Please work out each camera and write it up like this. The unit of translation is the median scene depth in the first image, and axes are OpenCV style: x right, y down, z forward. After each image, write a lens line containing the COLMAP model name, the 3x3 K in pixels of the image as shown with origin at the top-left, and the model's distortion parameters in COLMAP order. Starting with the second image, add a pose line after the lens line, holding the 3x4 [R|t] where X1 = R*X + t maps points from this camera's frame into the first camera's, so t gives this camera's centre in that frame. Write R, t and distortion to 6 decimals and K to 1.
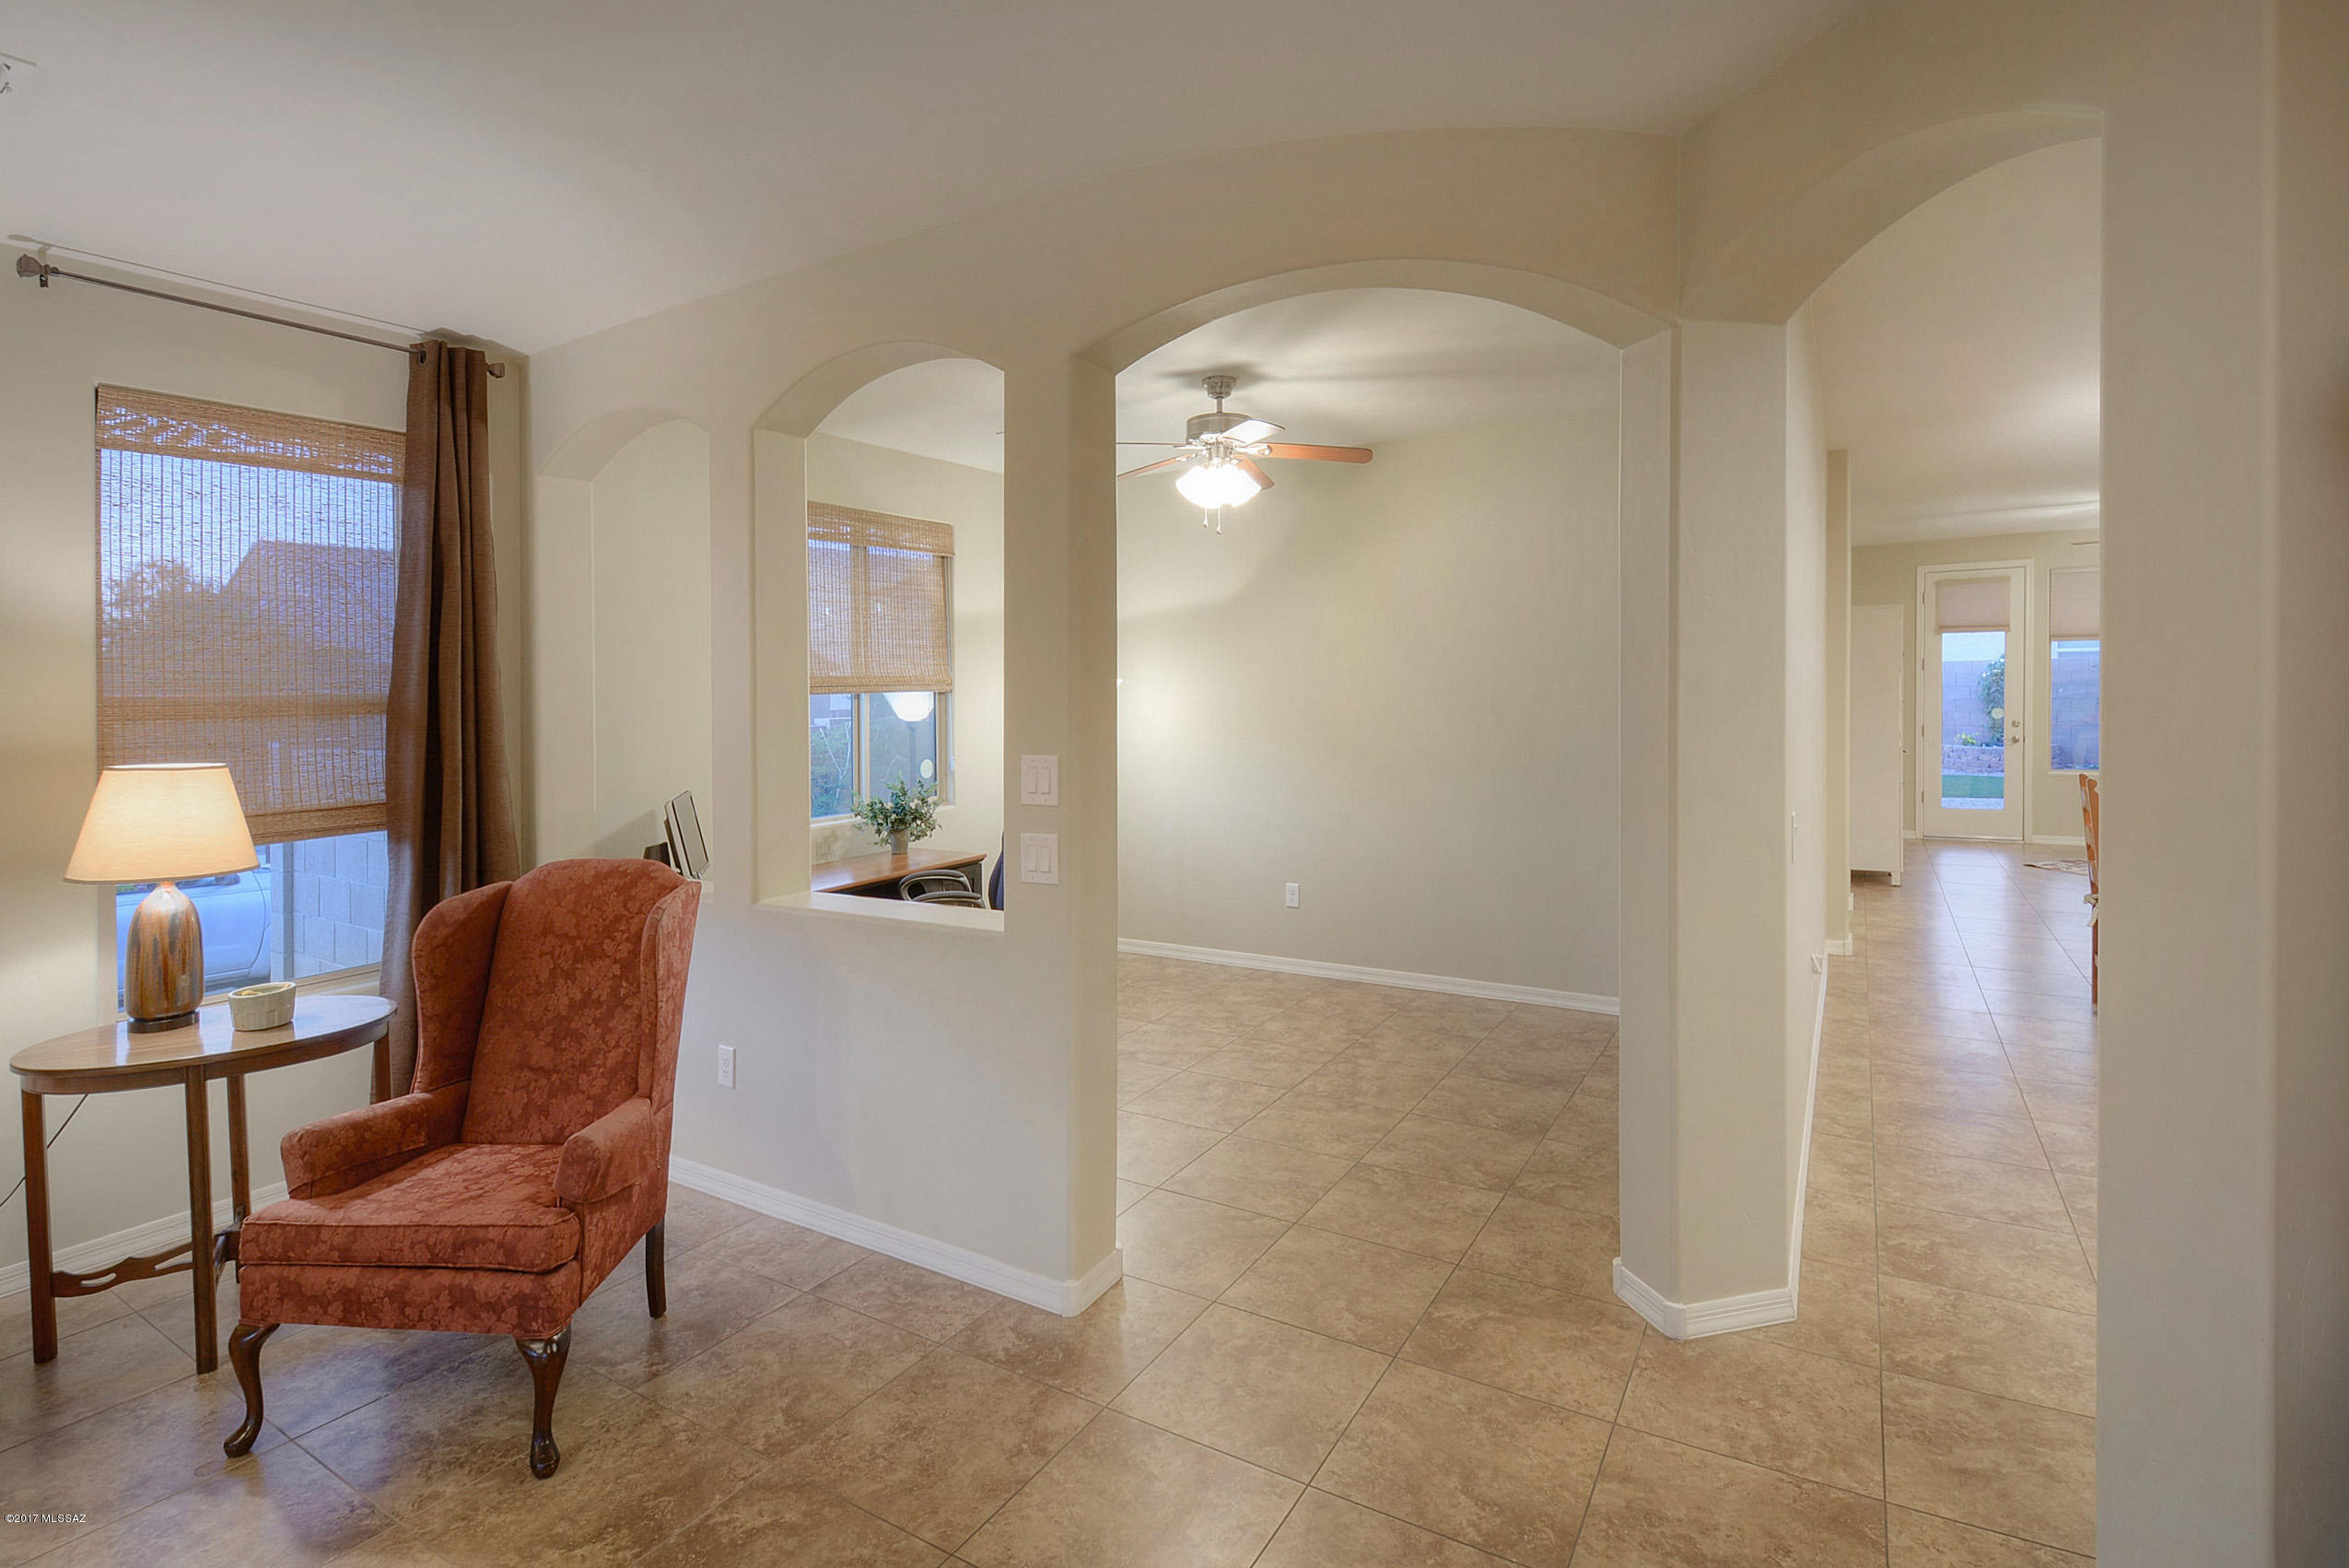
lens RADIAL K [[1190.8, 0, 1181.3], [0, 1190.8, 701.7], [0, 0, 1]] dist [0.026128, -0.009633]
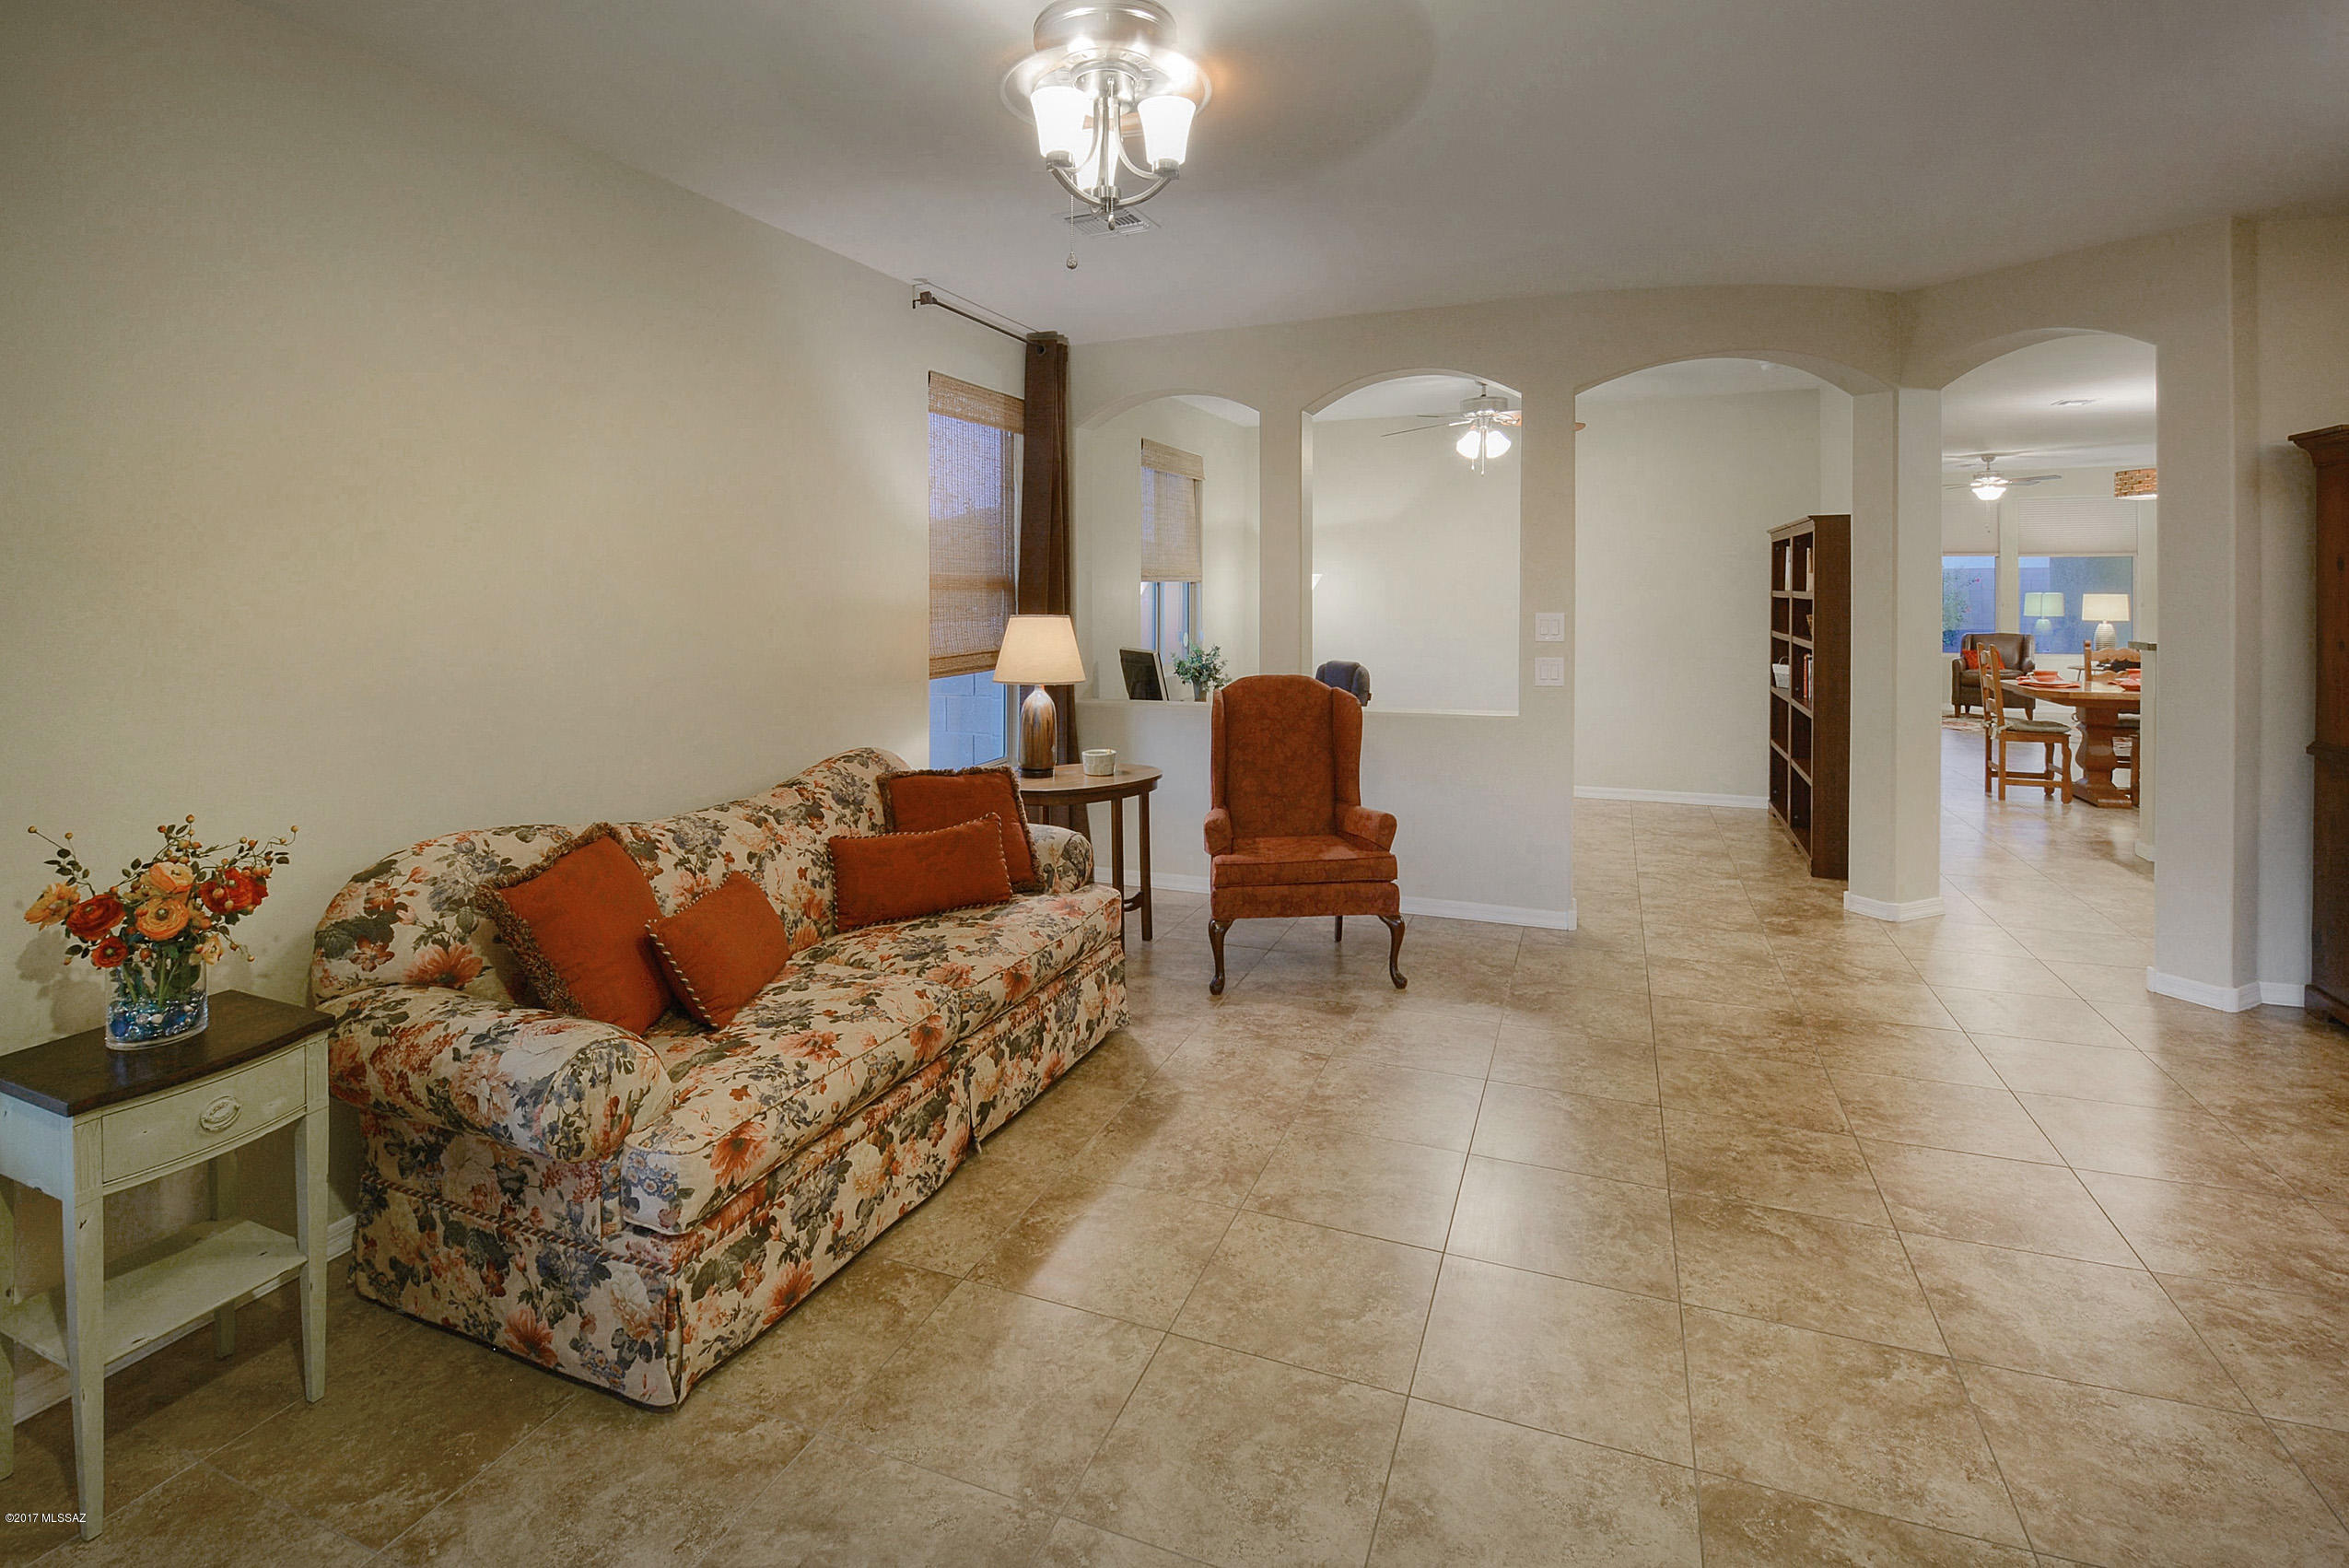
lens RADIAL K [[1190.8, 0, 1160.7], [0, 1190.8, 586.7], [0, 0, 1]] dist [0.026128, -0.009633]
pose [[0.981135, 0.009982, 0.193068, -0.758058], [-0.007078, 0.999851, -0.015727, 0.029398], [-0.193197, 0.014064, 0.981059, -0.459905]]
